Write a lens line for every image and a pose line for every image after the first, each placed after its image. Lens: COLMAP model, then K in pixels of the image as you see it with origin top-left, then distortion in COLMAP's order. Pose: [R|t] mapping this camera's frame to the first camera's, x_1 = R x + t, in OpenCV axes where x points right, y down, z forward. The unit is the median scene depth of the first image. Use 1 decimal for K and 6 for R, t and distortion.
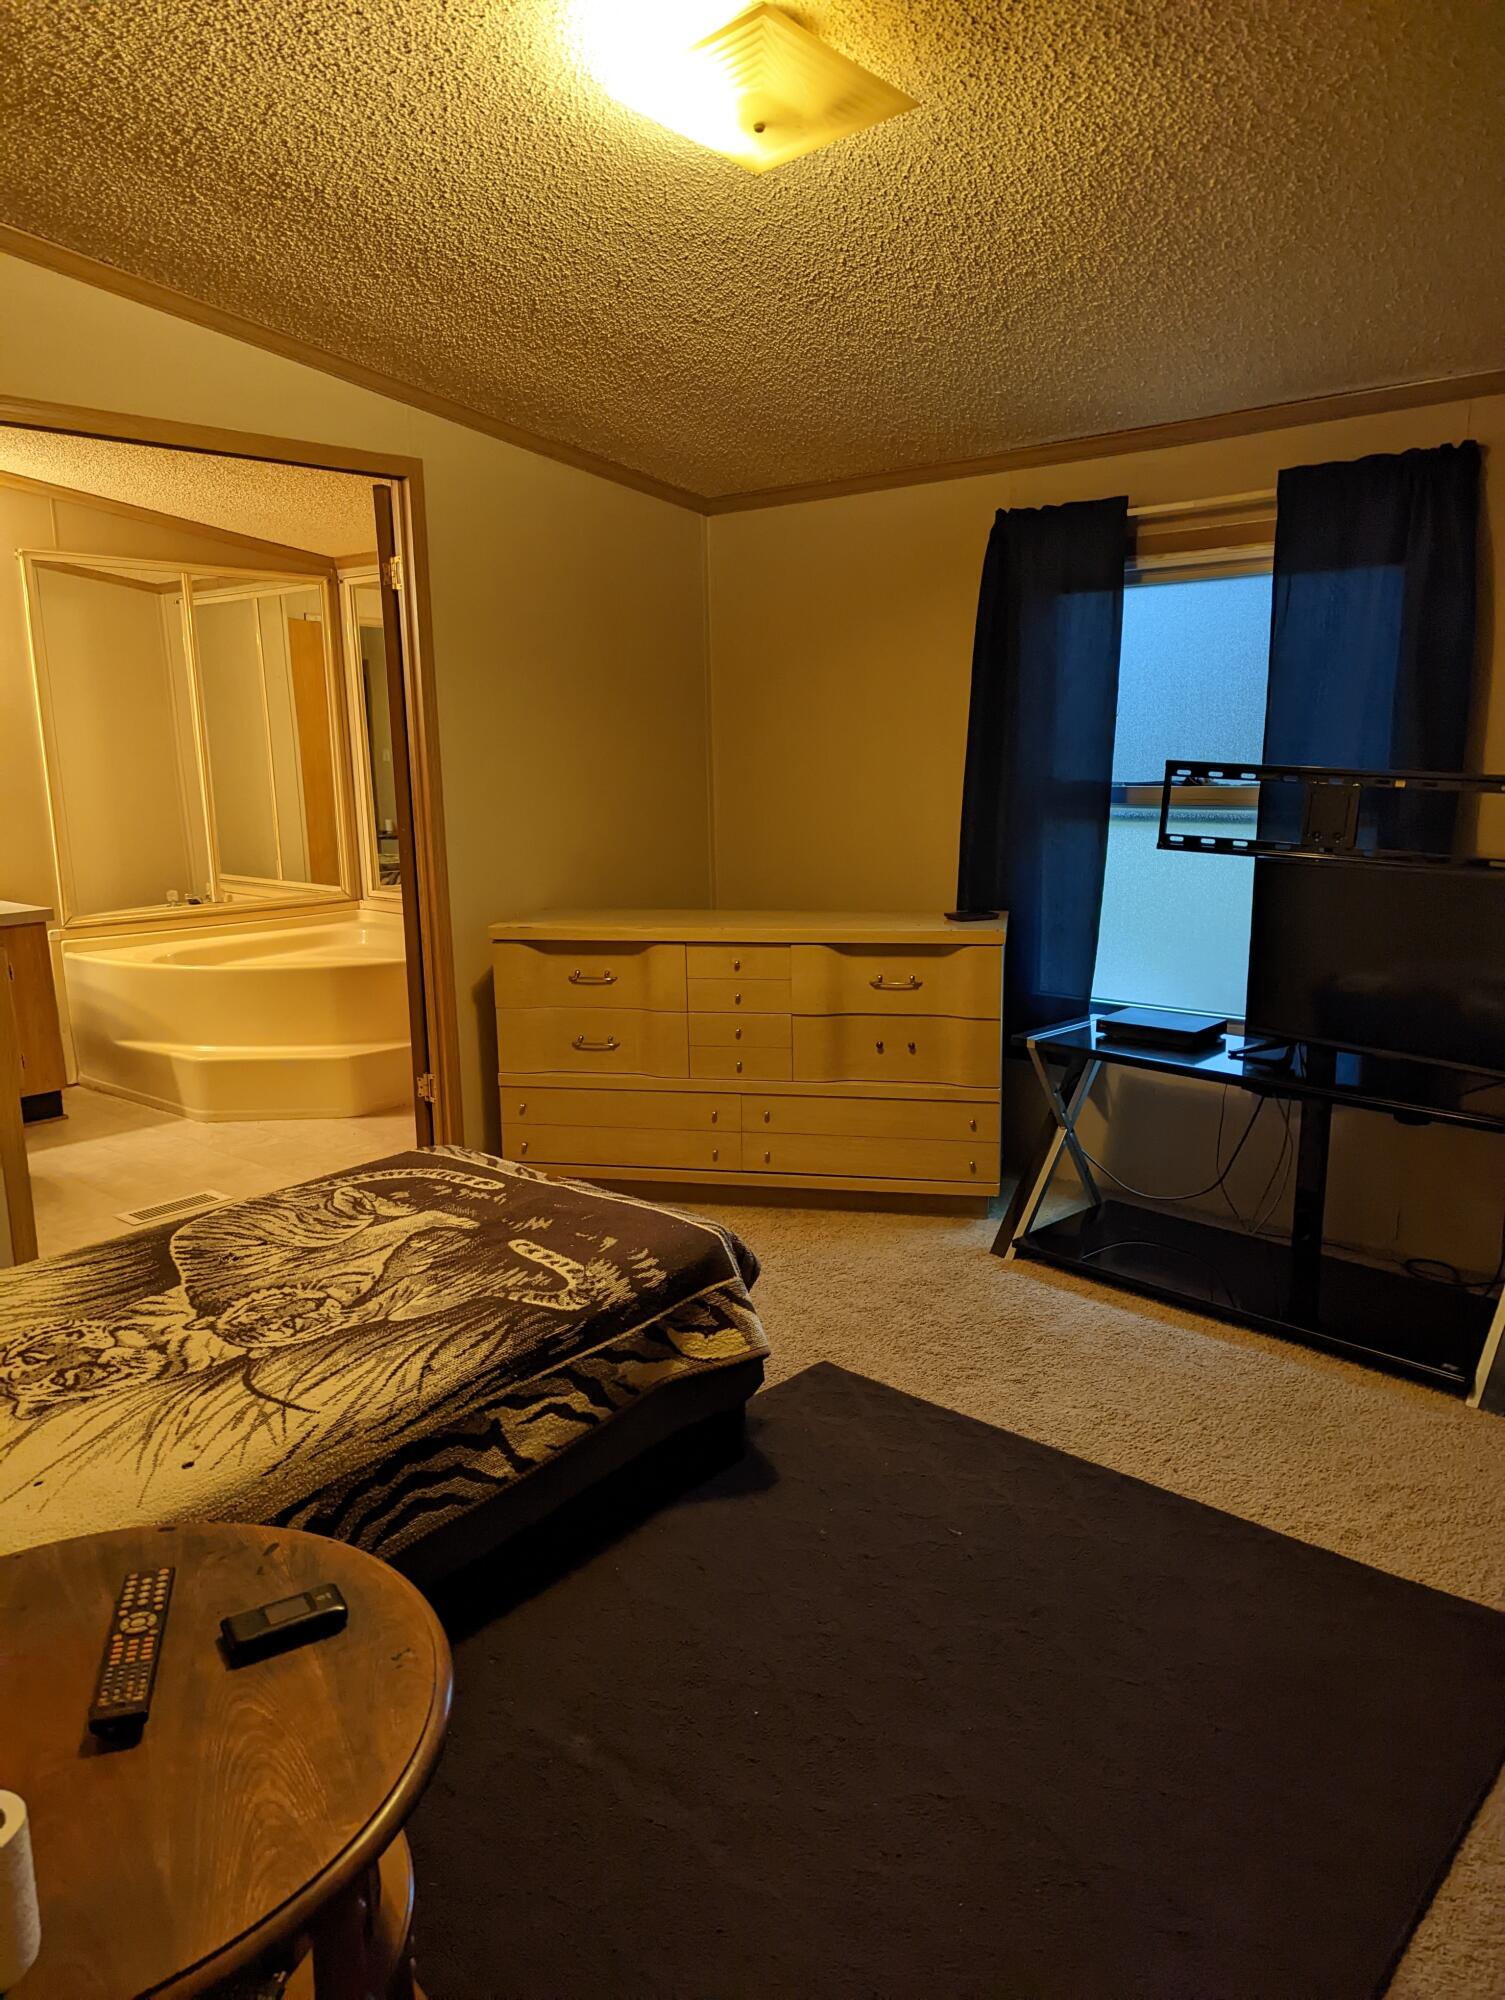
lens RADIAL K [[1389.6, 0, 751.8], [0, 1389.6, 1012.2], [0, 0, 1]] dist [0.010734, 0.001342]
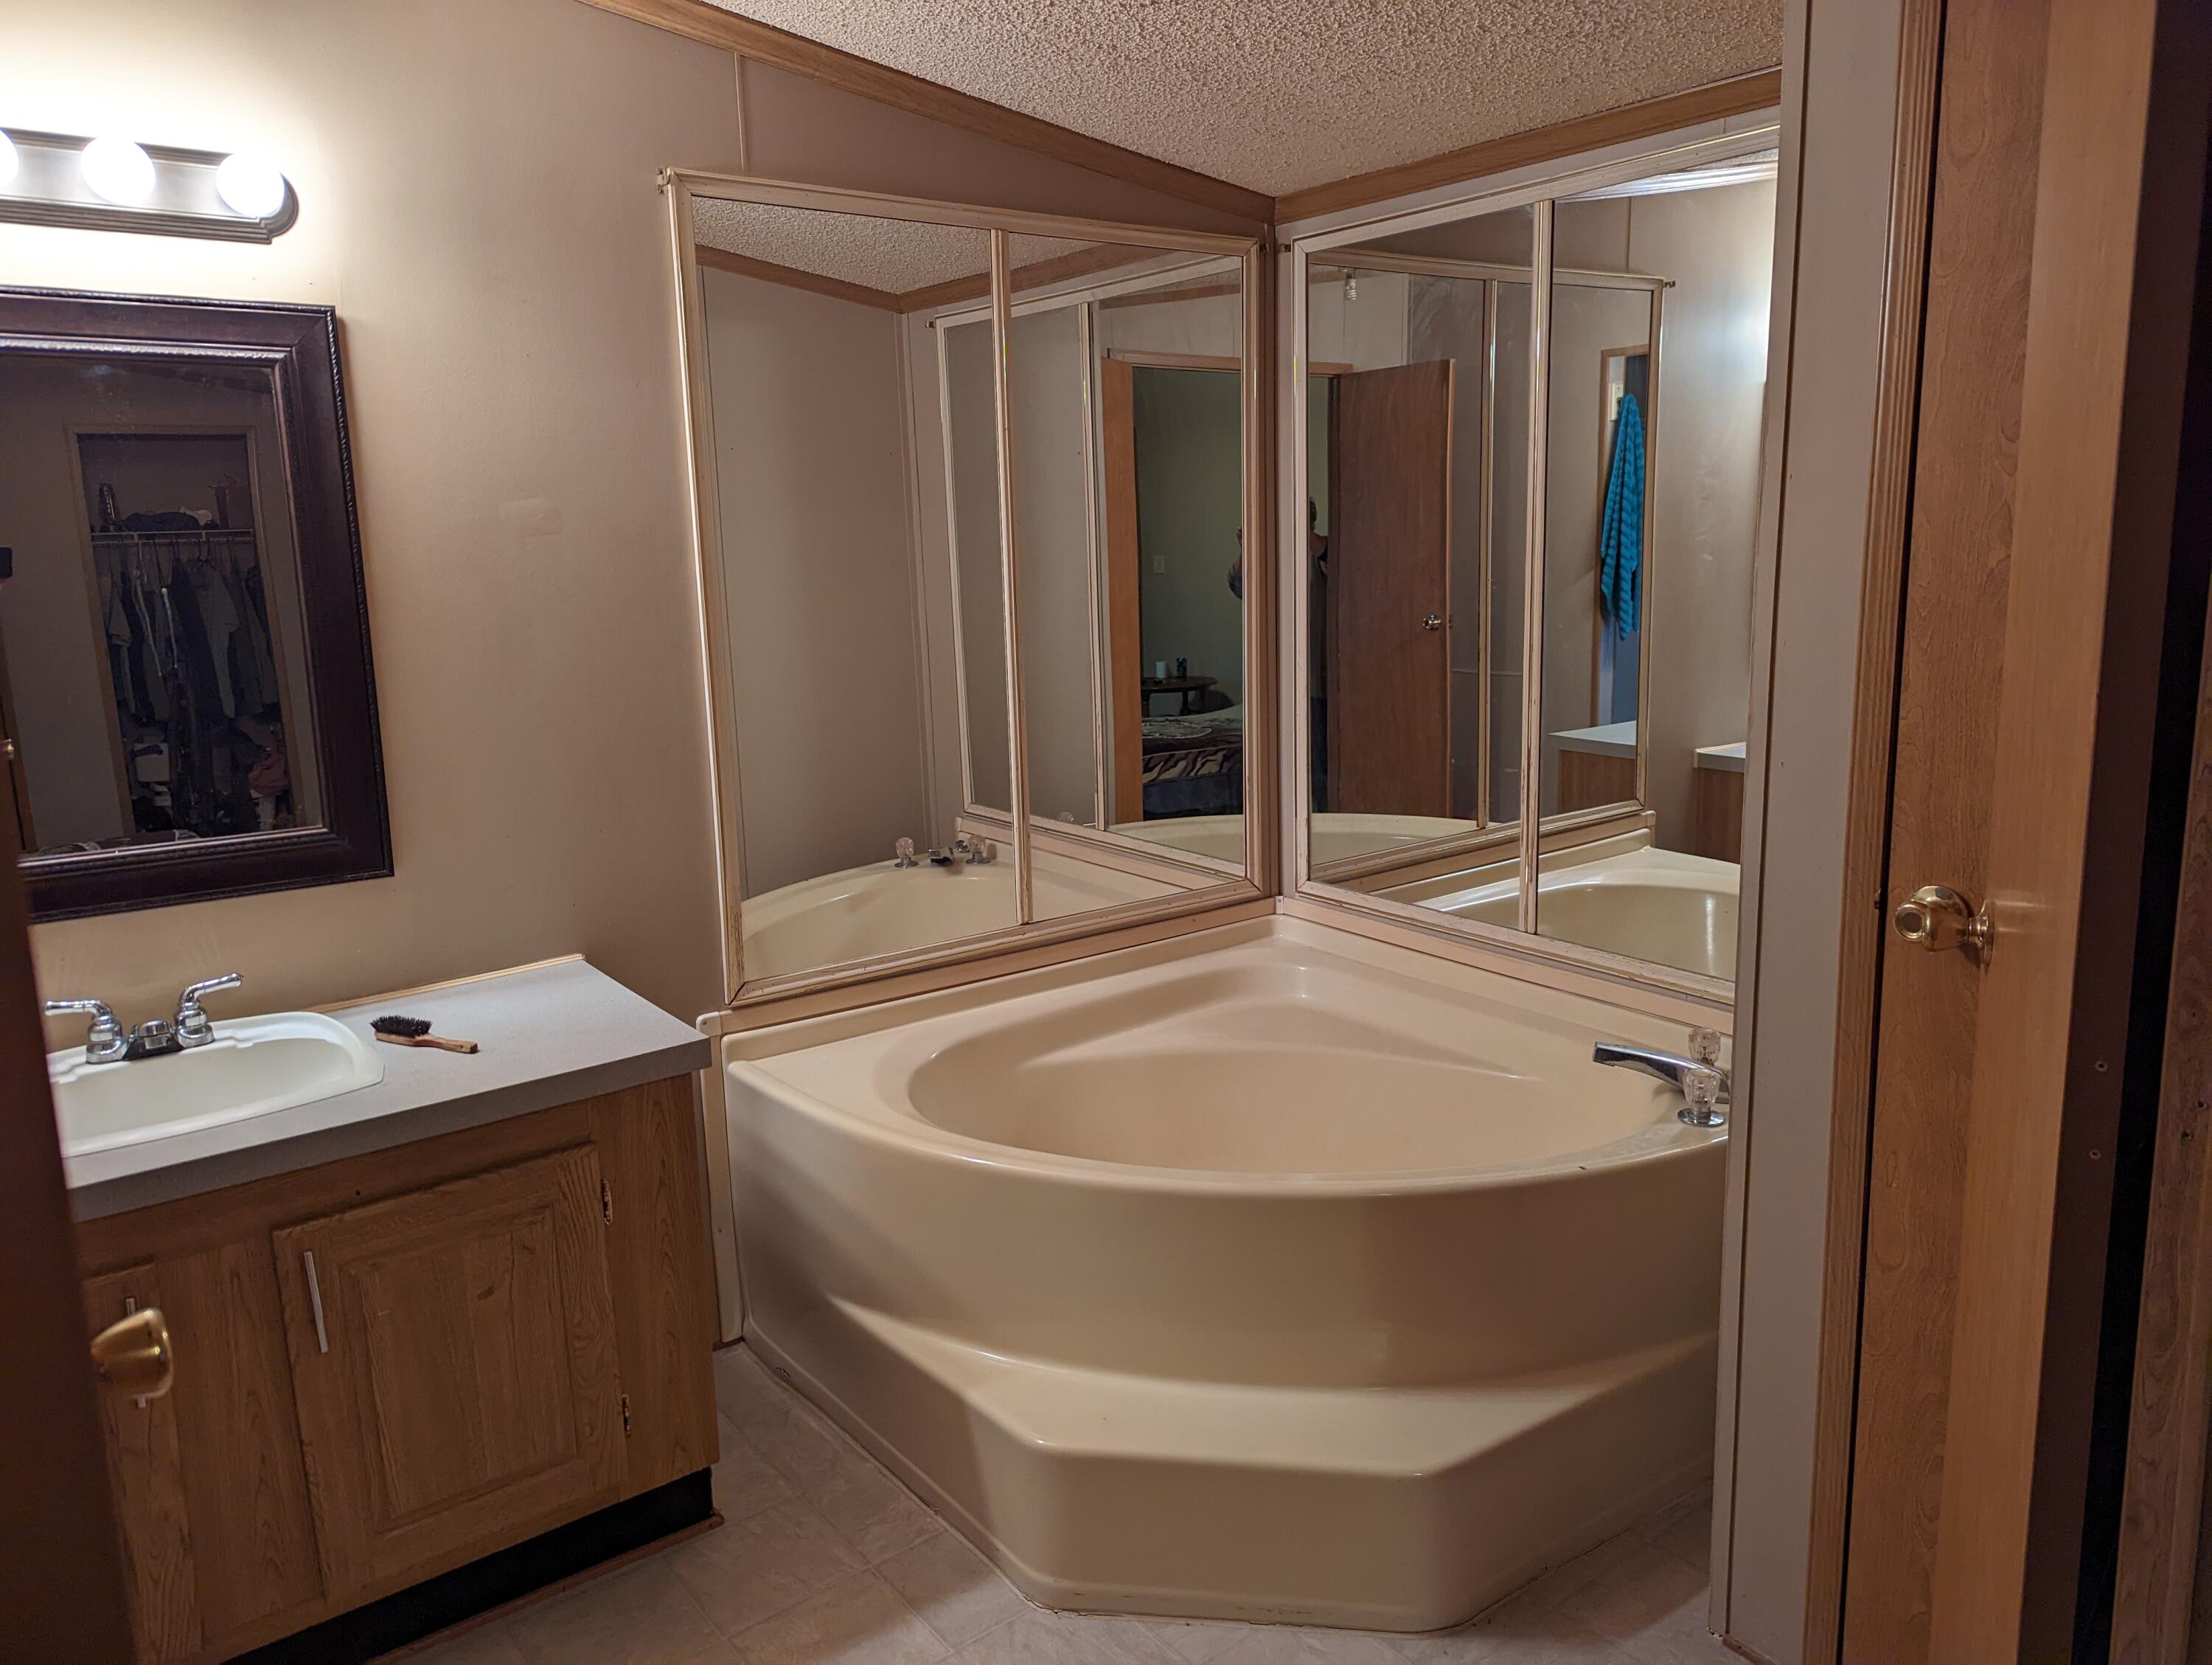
lens RADIAL K [[1535.8, 0, 1105.7], [0, 1535.8, 819.9], [0, 0, 1]] dist [0.033068, -0.024293]
pose [[0.978006, 0.036154, -0.205421, -0.239262], [-0.037136, 0.999310, -0.000929, -0.109548], [0.205245, 0.008537, 0.978673, 0.468280]]
